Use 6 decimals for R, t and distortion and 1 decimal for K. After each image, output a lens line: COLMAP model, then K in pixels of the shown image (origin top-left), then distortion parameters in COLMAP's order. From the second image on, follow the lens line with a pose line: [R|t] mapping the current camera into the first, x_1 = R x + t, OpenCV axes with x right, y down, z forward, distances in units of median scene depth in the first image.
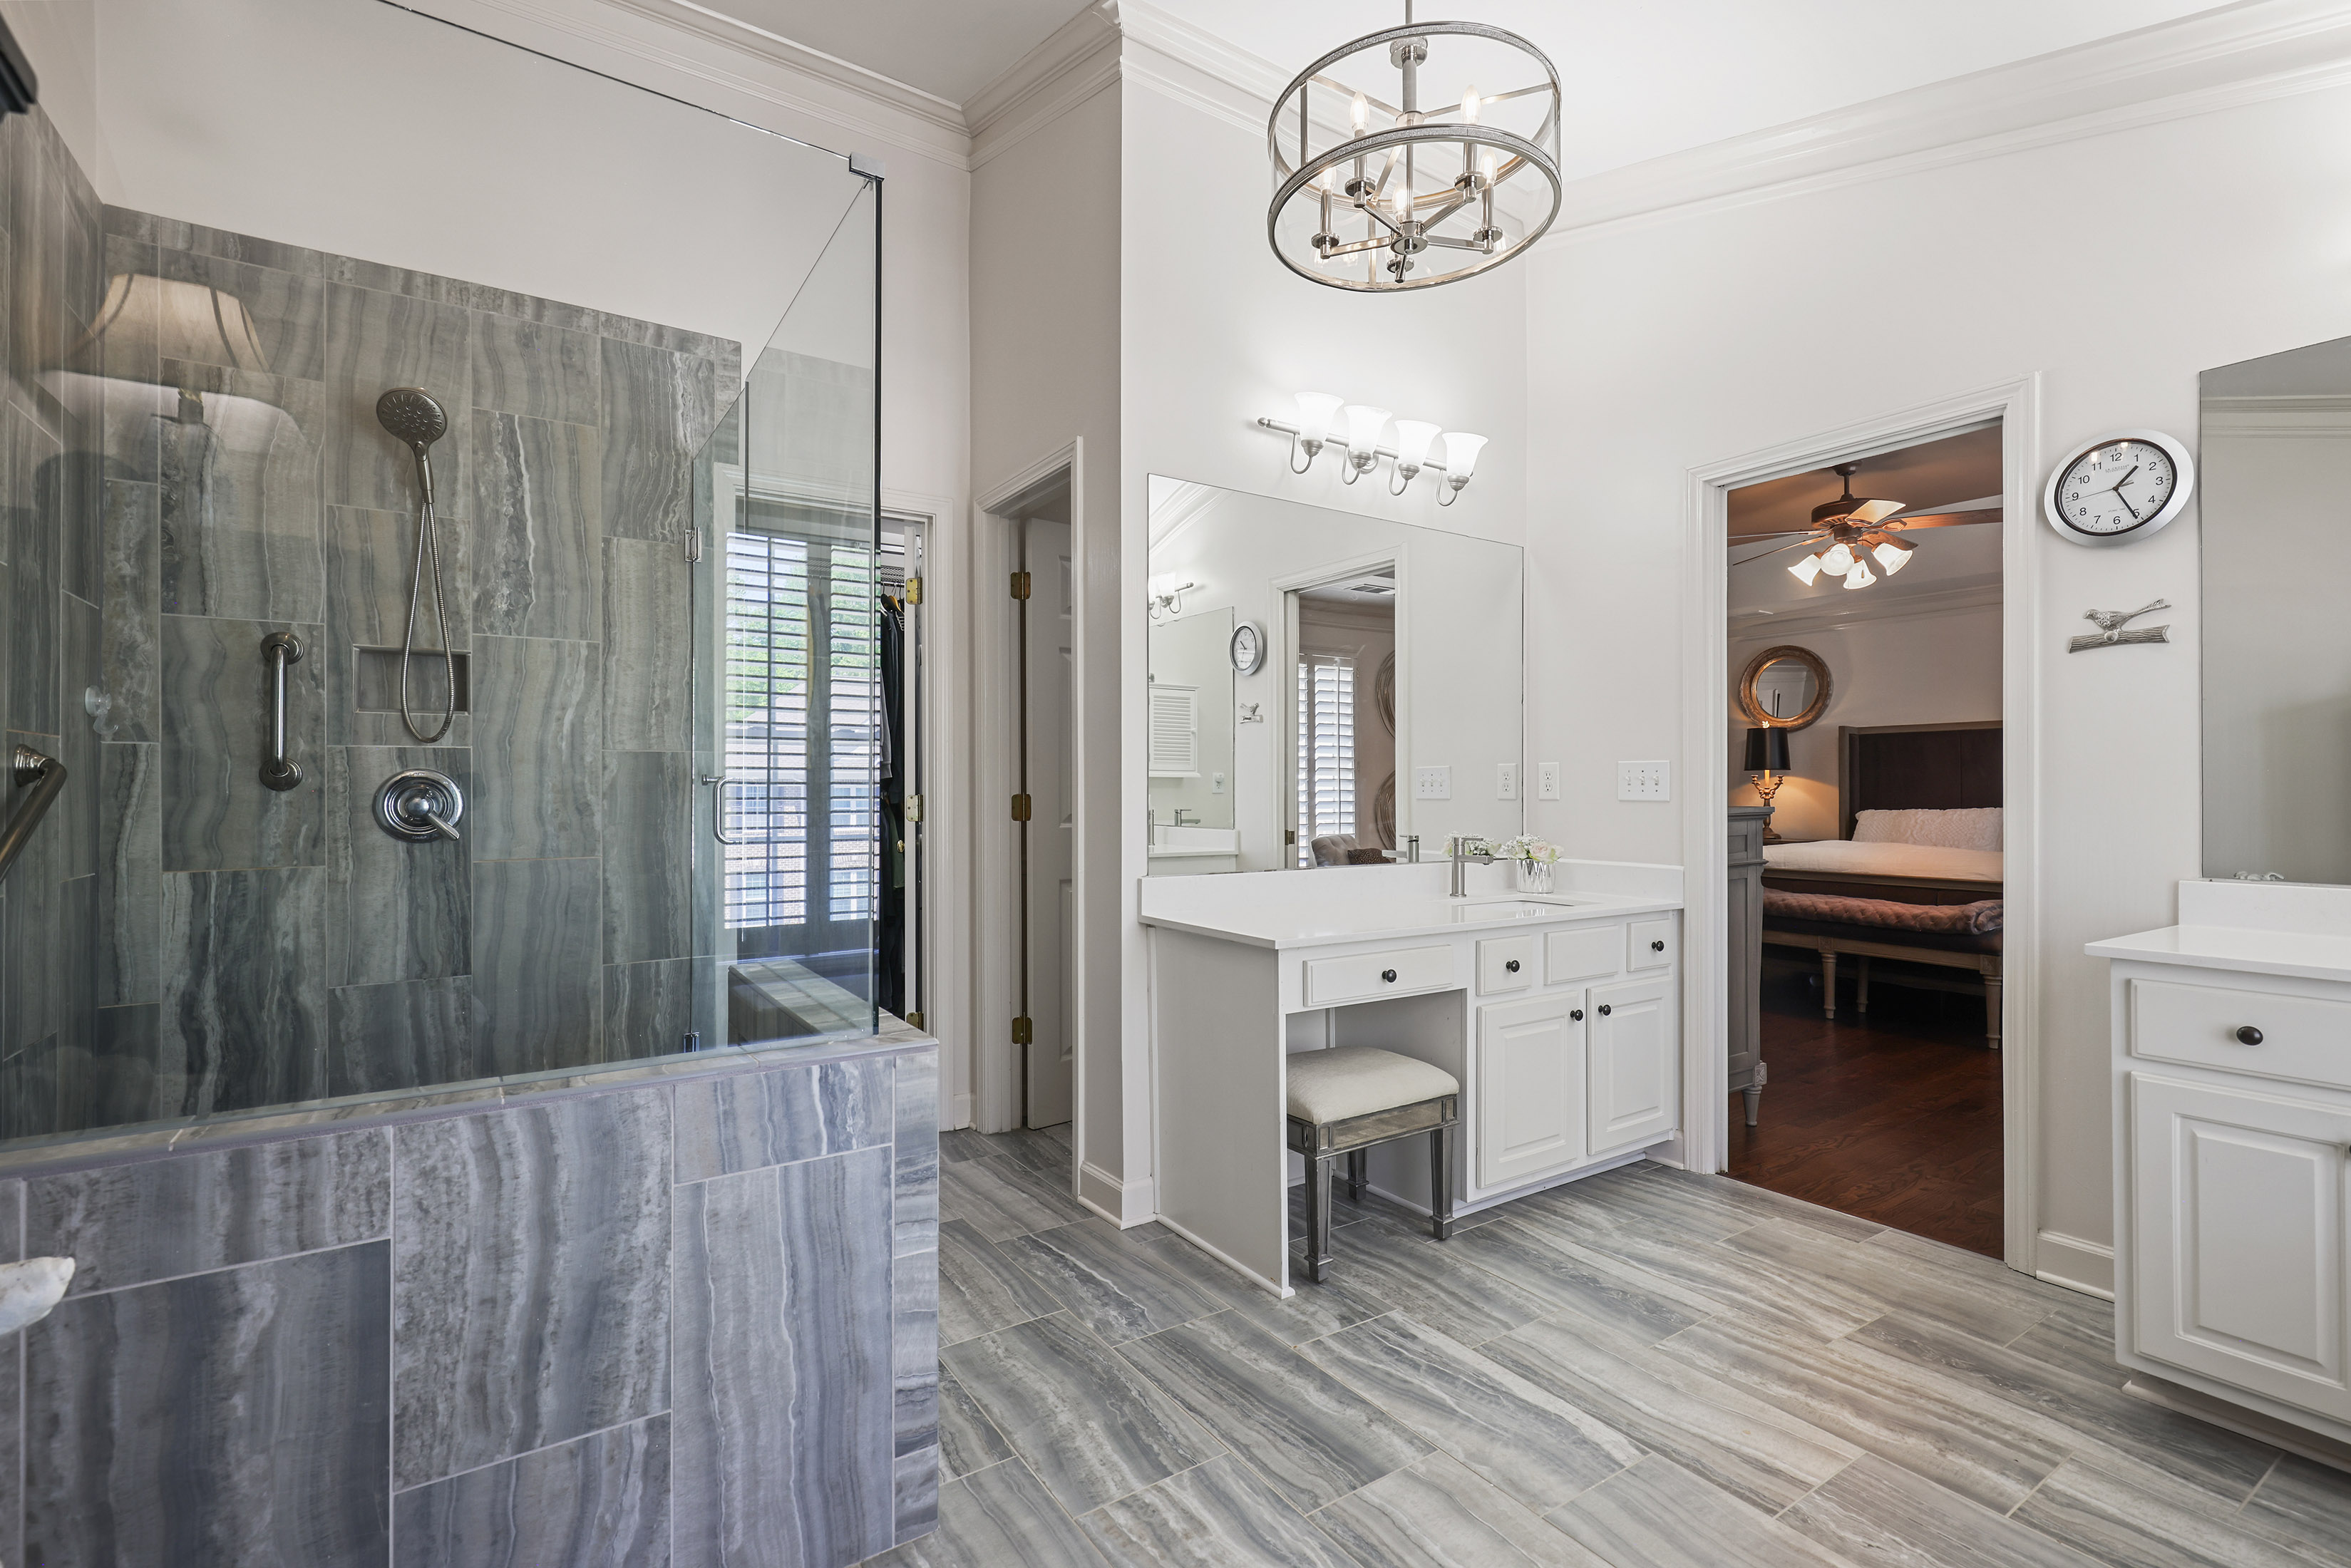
lens RADIAL K [[1066.5, 0, 1180.7], [0, 1066.5, 781.1], [0, 0, 1]] dist [0.003110, 0.000015]
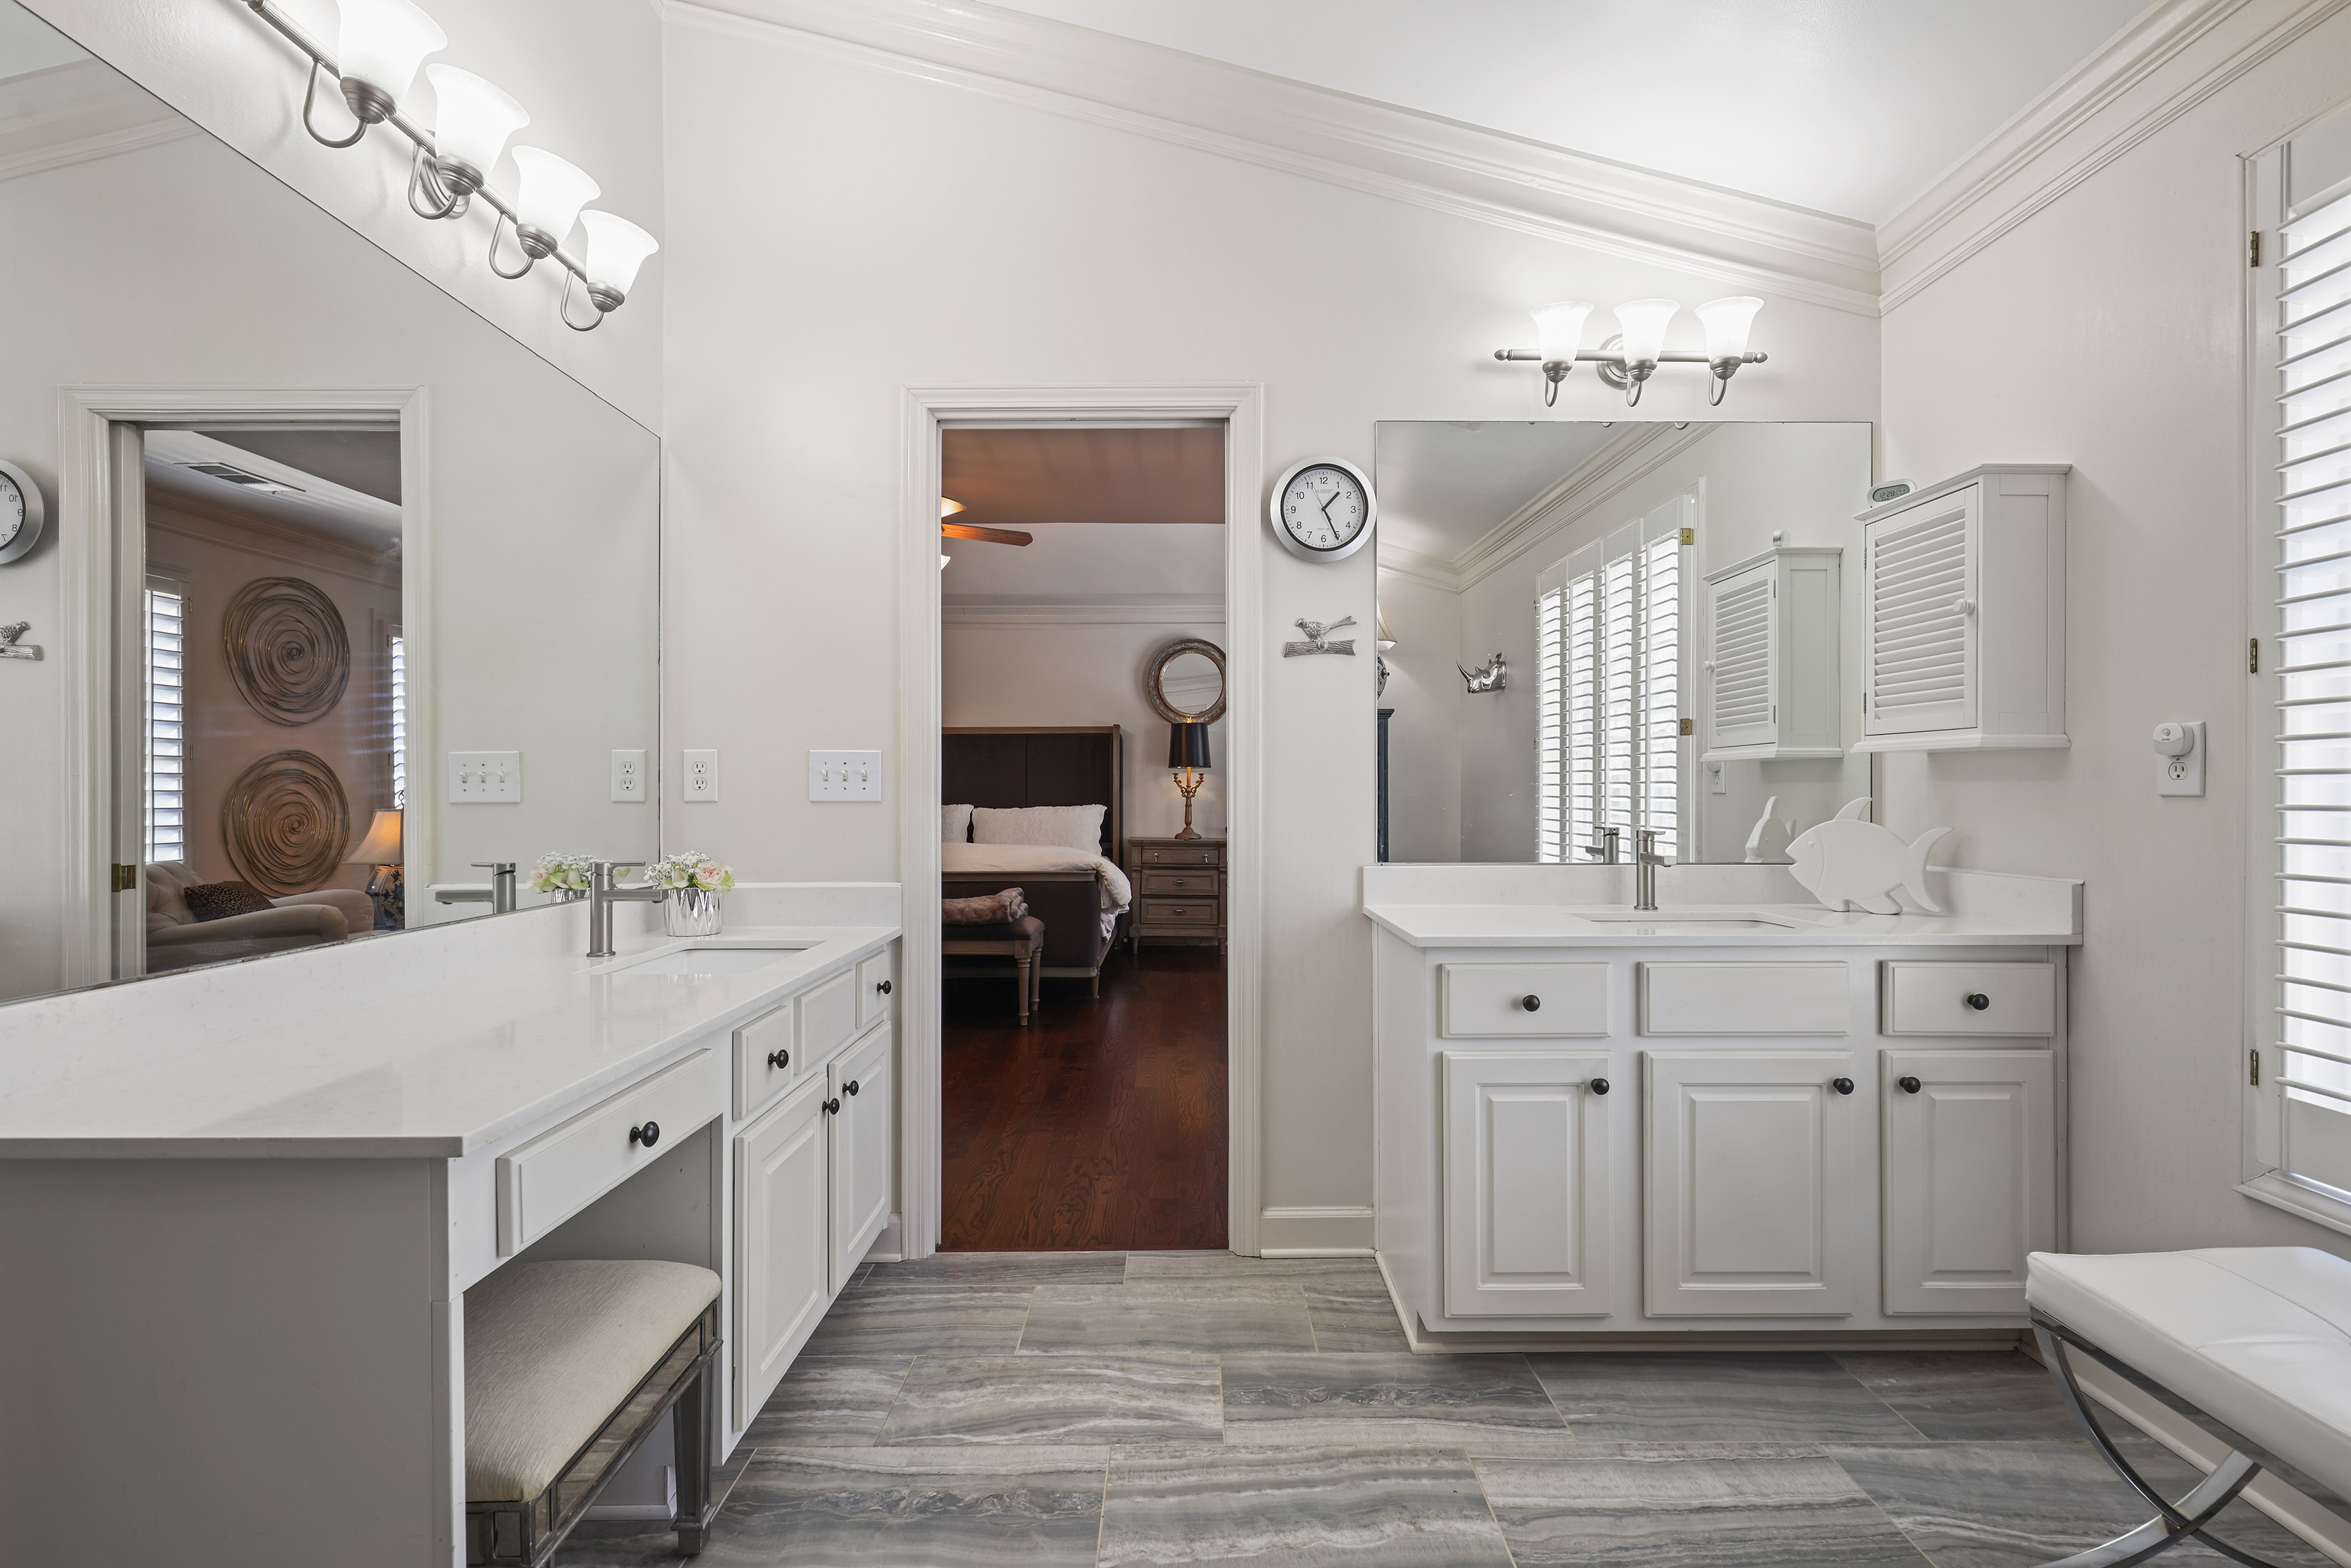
lens RADIAL K [[1066.5, 0, 1185.8], [0, 1066.5, 786.7], [0, 0, 1]] dist [0.003110, 0.000015]
pose [[0.553454, 0.001034, 0.832879, -0.095619], [-0.004951, 0.999986, 0.002049, 0.006478], [-0.832865, -0.005257, 0.553451, 0.462463]]
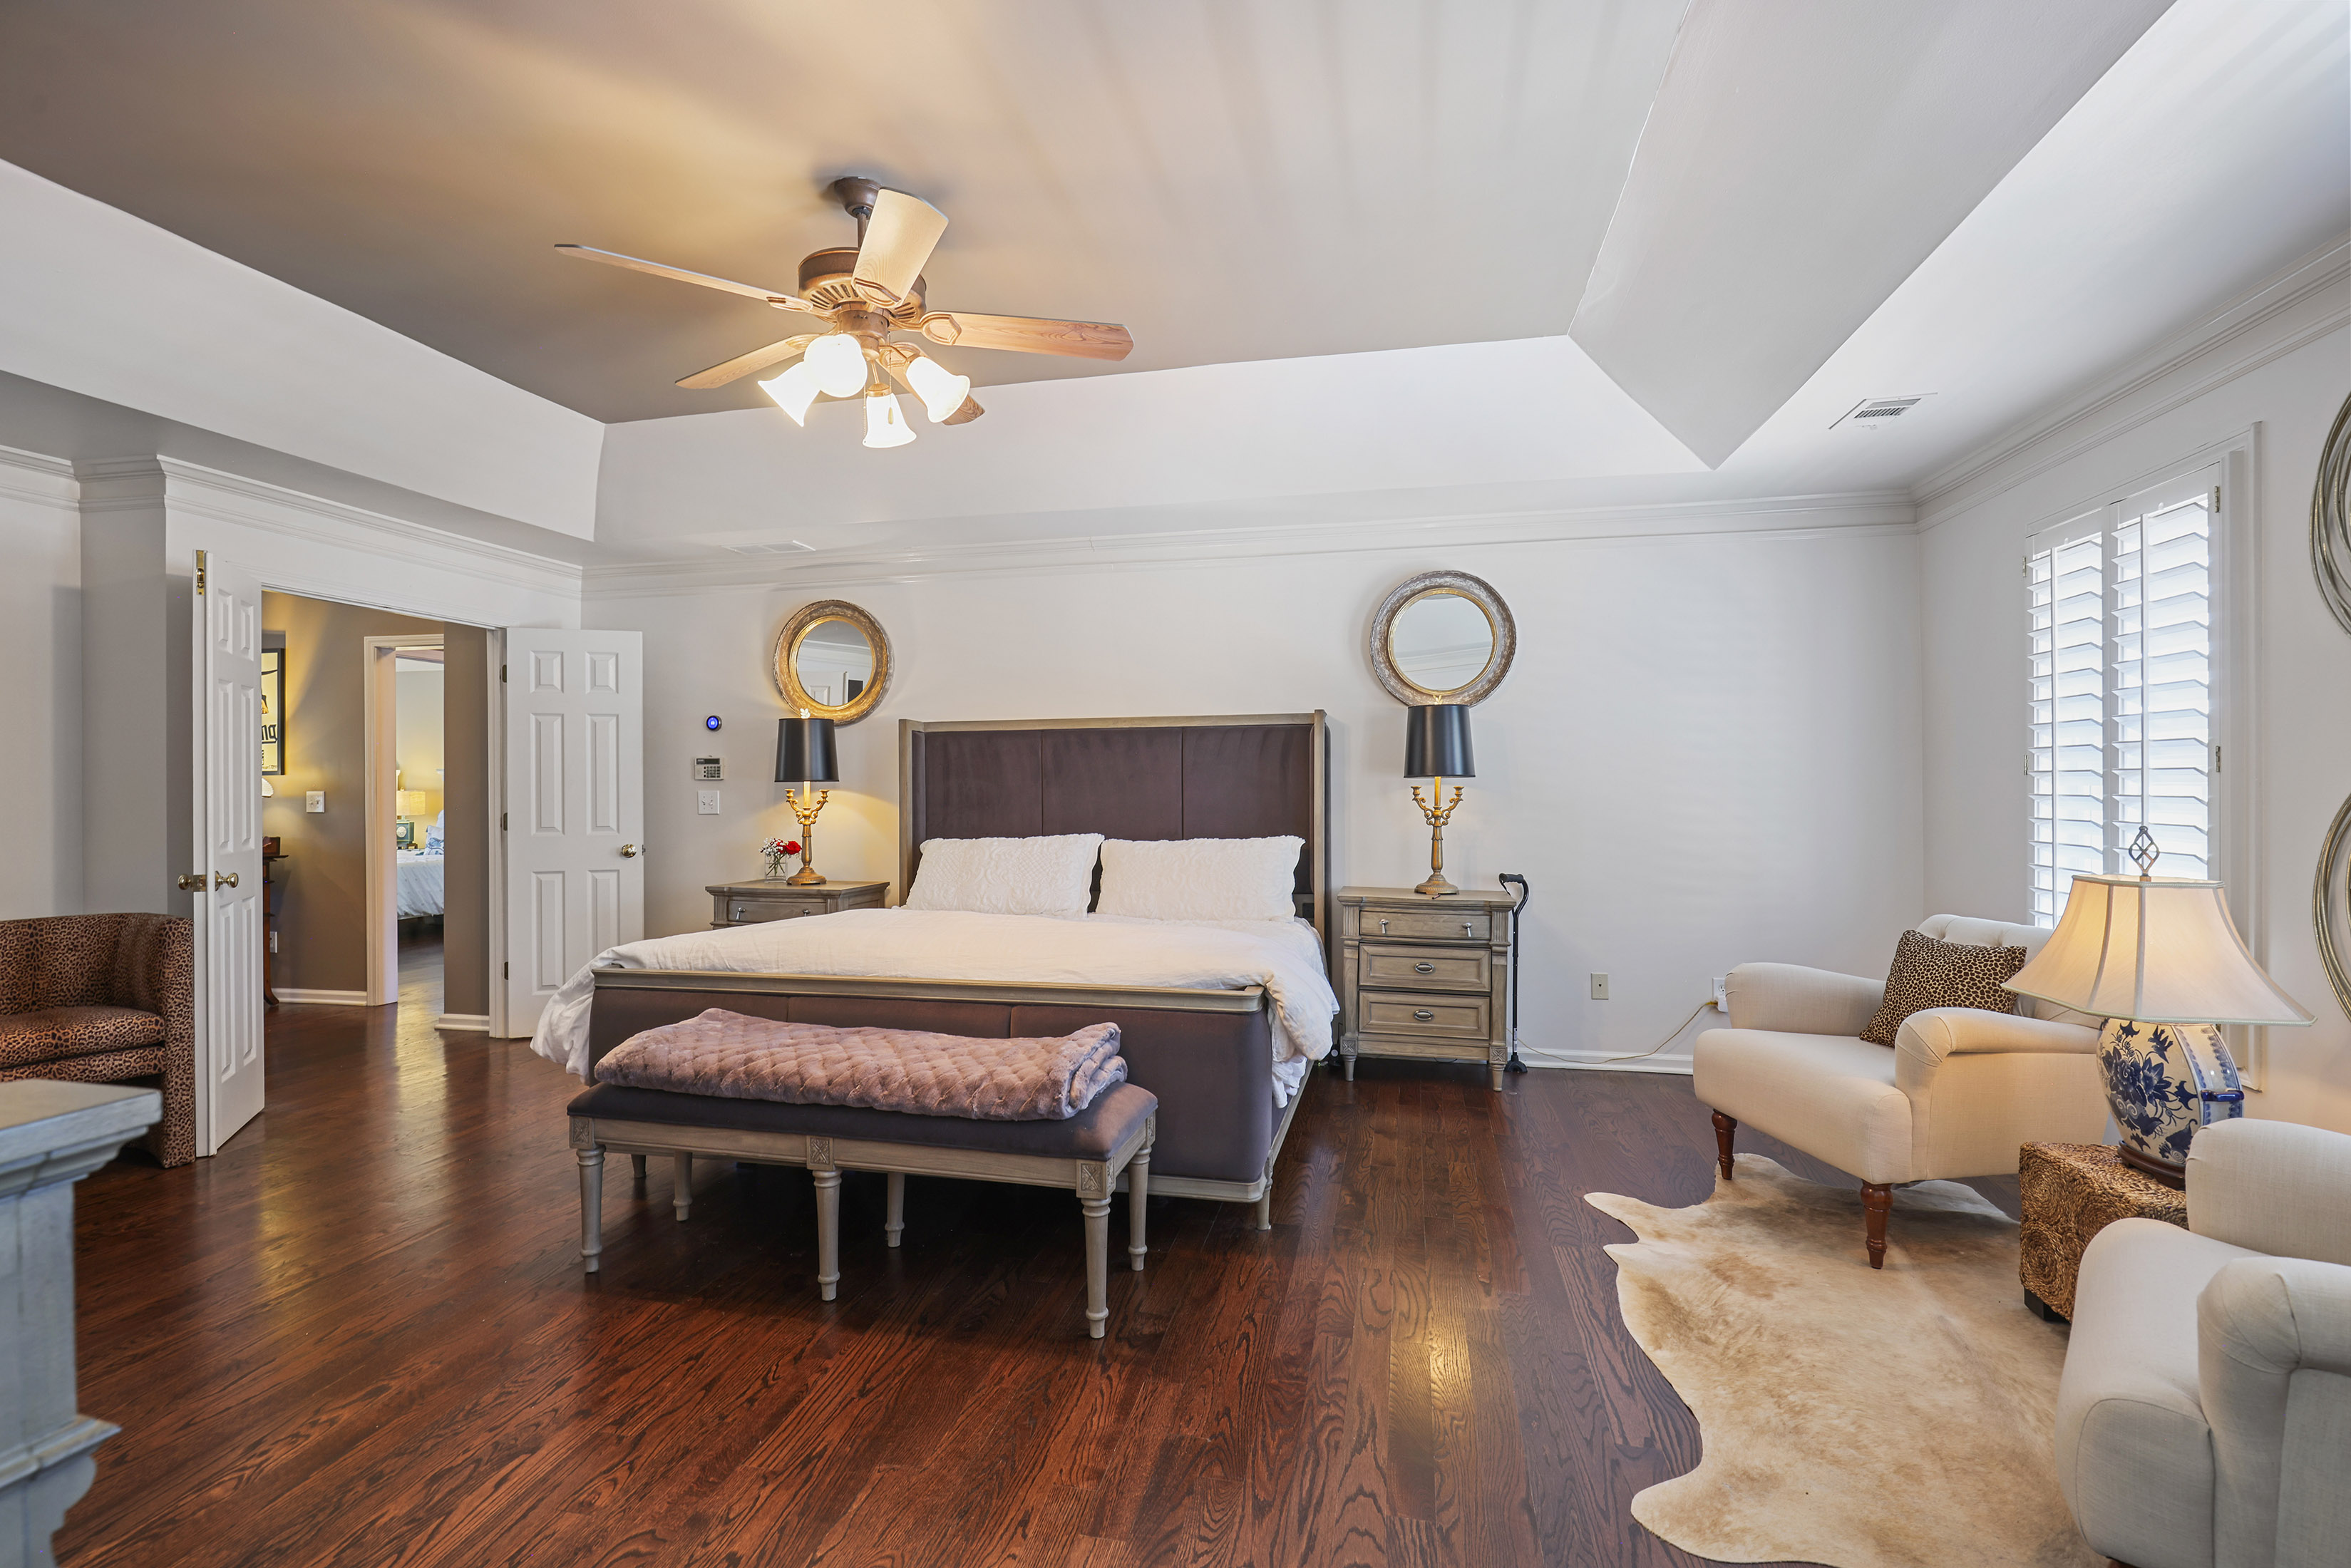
lens RADIAL K [[1066.5, 0, 1176.5], [0, 1066.5, 784.1], [0, 0, 1]] dist [0.003110, 0.000015]
pose [[0.725162, -0.003508, 0.688569, 0.765126], [-0.000411, 0.999985, 0.005528, -0.037808], [-0.688578, -0.004292, 0.725150, 1.058124]]
